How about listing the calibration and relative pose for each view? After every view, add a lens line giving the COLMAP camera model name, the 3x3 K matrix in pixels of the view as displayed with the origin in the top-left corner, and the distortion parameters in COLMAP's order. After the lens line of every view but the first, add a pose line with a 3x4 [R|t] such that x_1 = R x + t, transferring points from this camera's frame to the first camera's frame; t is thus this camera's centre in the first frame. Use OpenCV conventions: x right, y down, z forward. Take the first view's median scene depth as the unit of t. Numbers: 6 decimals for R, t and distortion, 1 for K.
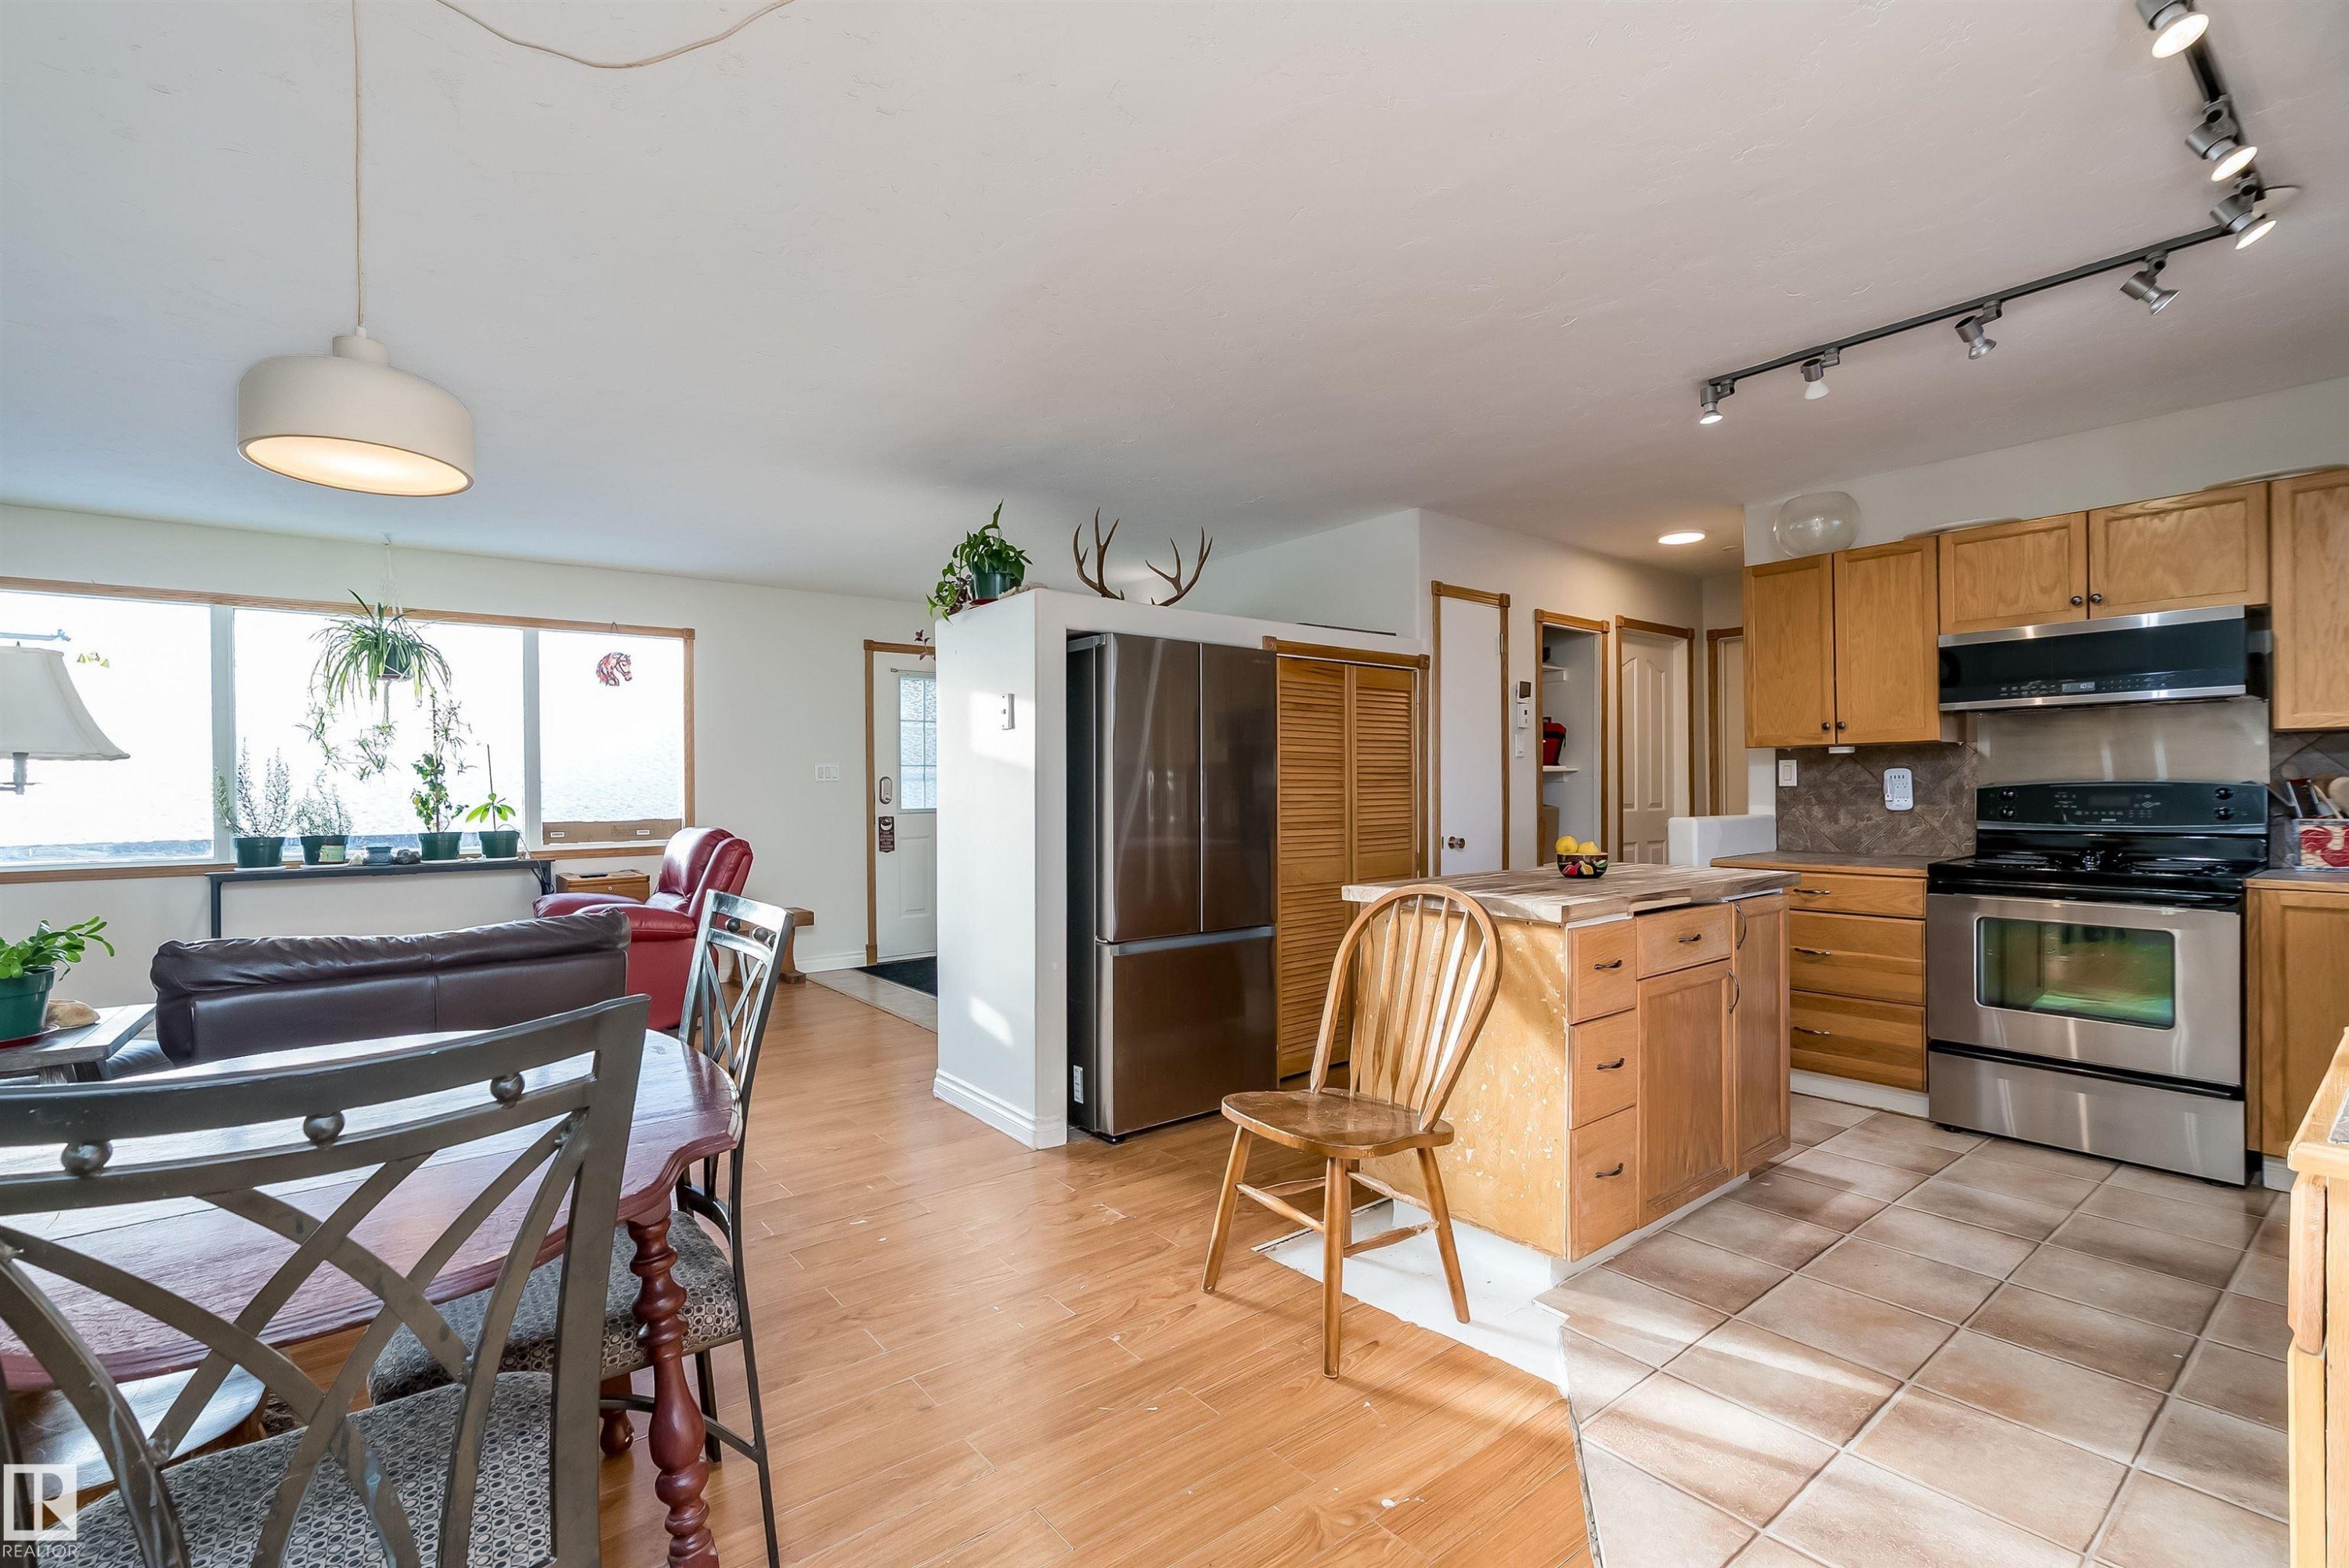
lens RADIAL K [[1042.9, 0, 1161.0], [0, 1042.9, 786.9], [0, 0, 1]] dist [0.000494, 0.000195]
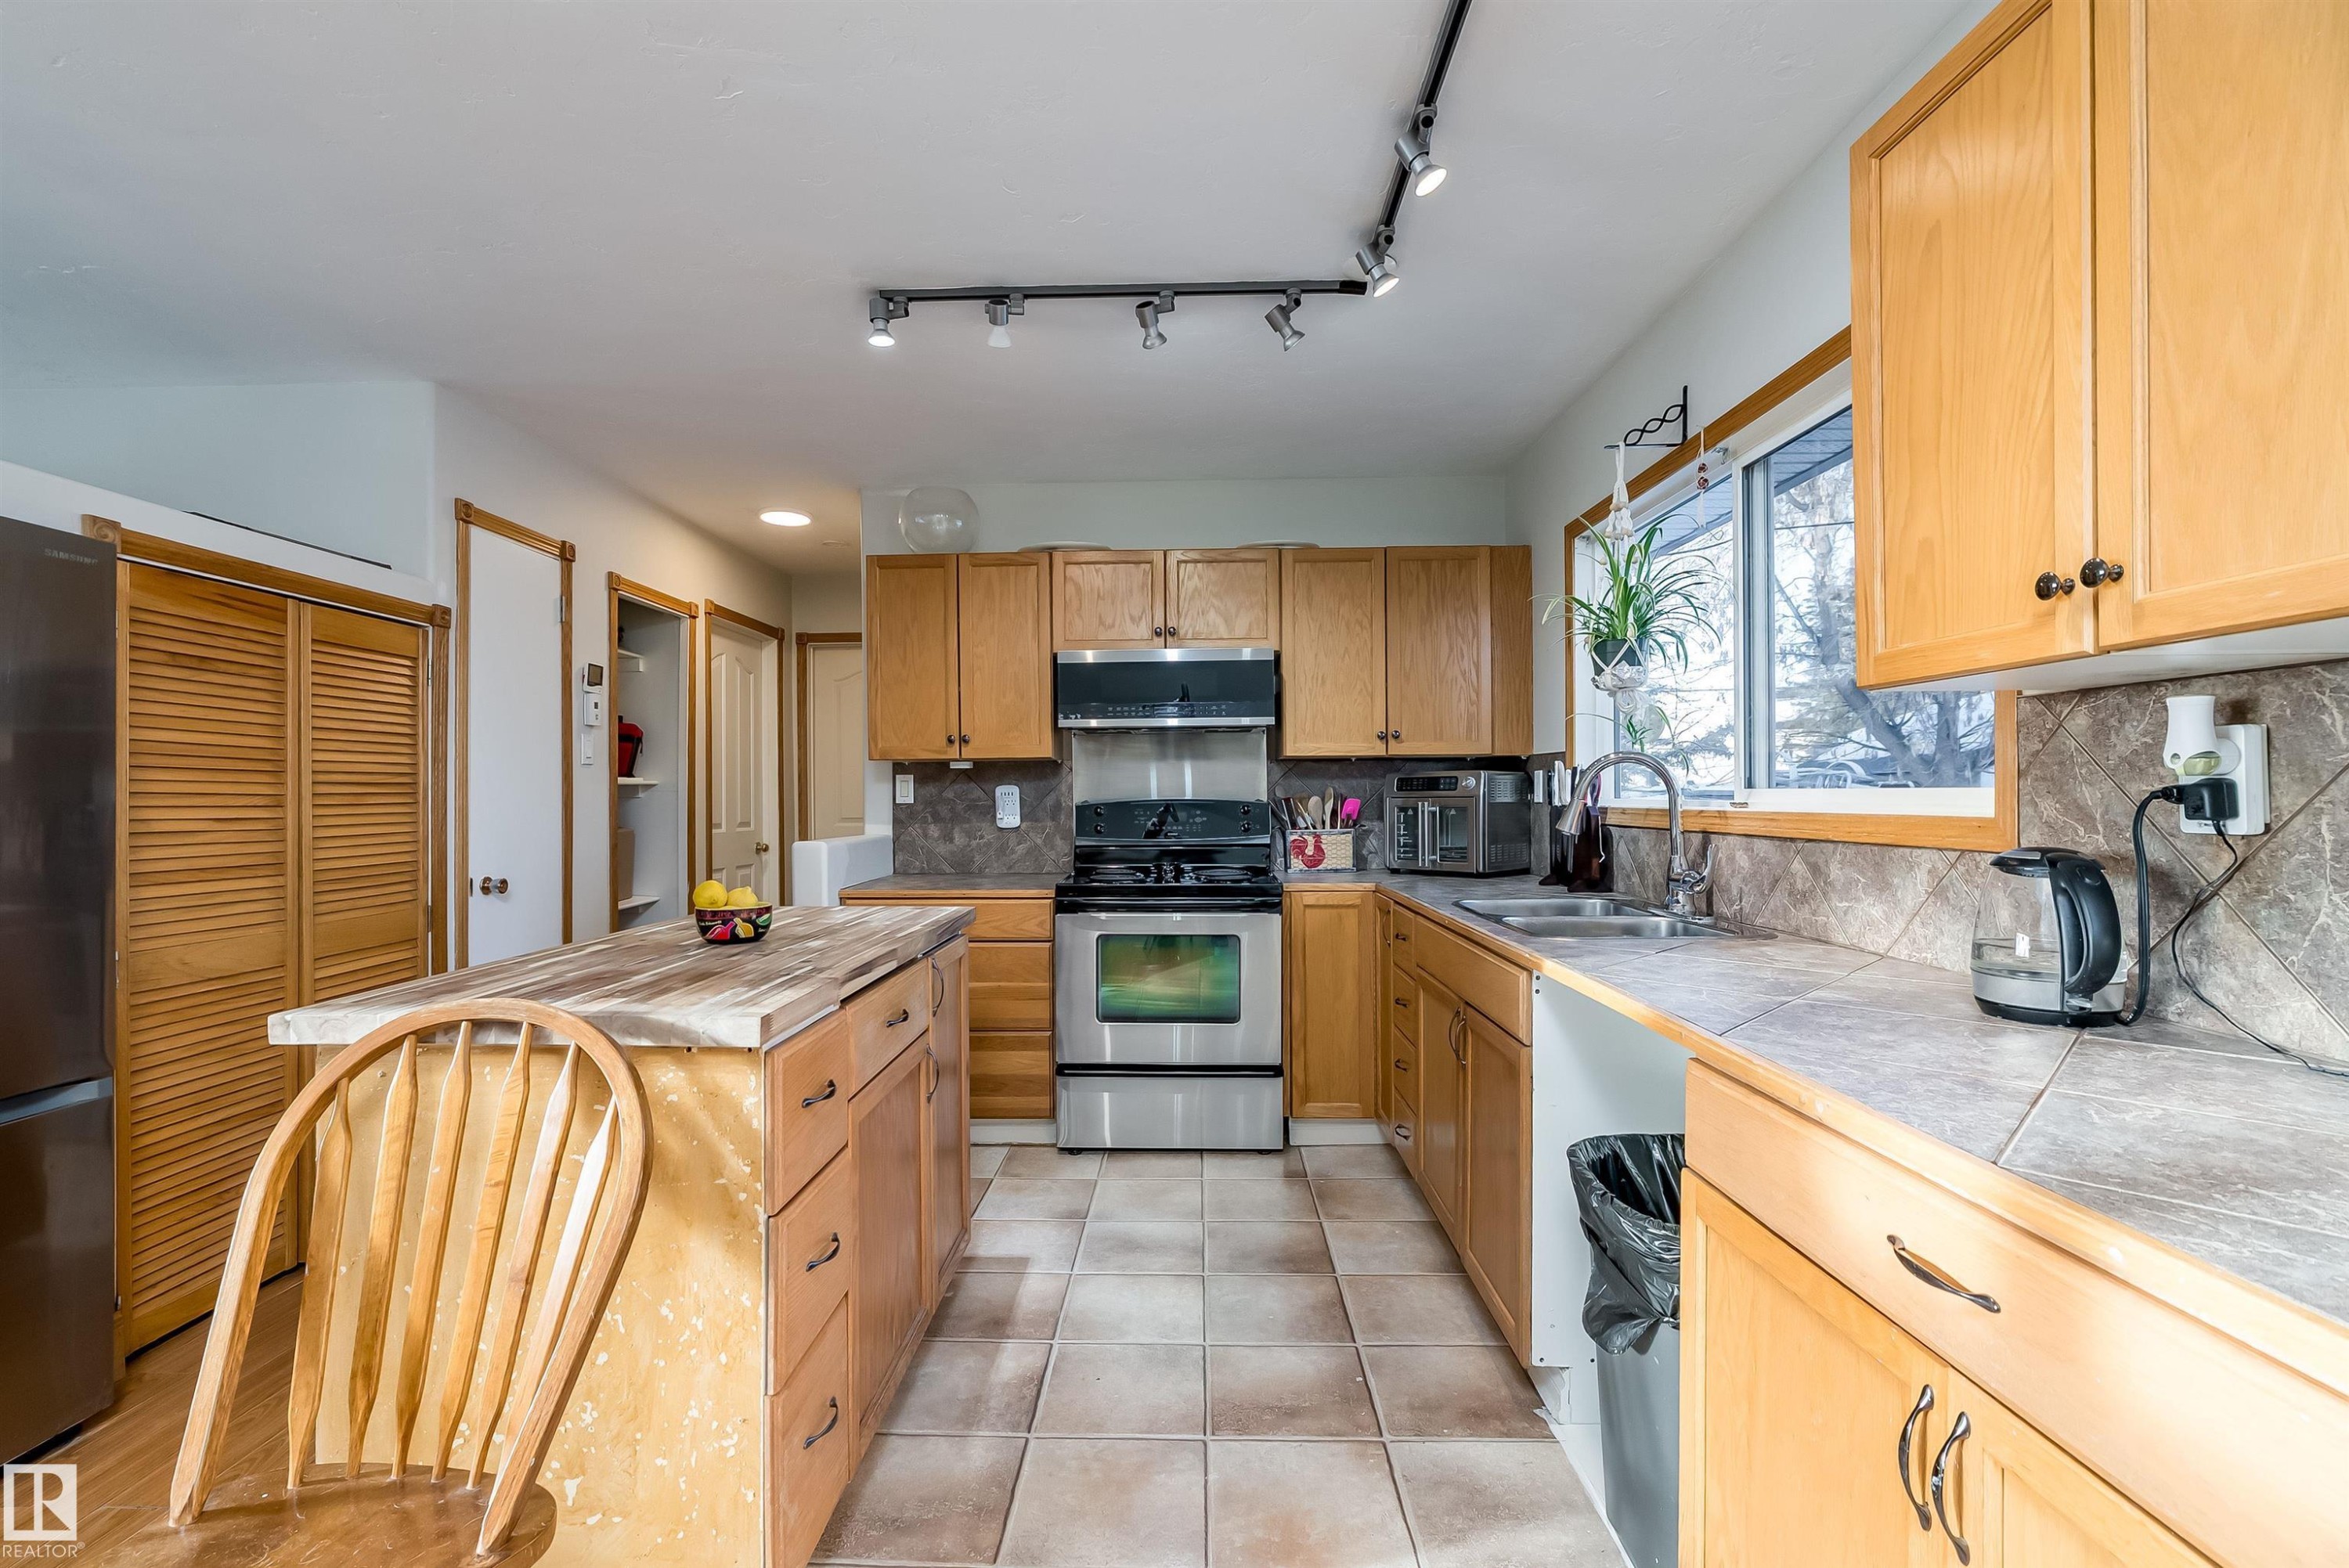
lens RADIAL K [[1033.2, 0, 1161.1], [0, 1033.2, 795.0], [0, 0, 1]] dist [-0.008417, 0.000213]
pose [[0.641318, 0.004732, 0.767260, 0.056242], [0.000689, 0.999977, -0.006743, -0.002163], [-0.767275, 0.004853, 0.641300, 0.291486]]
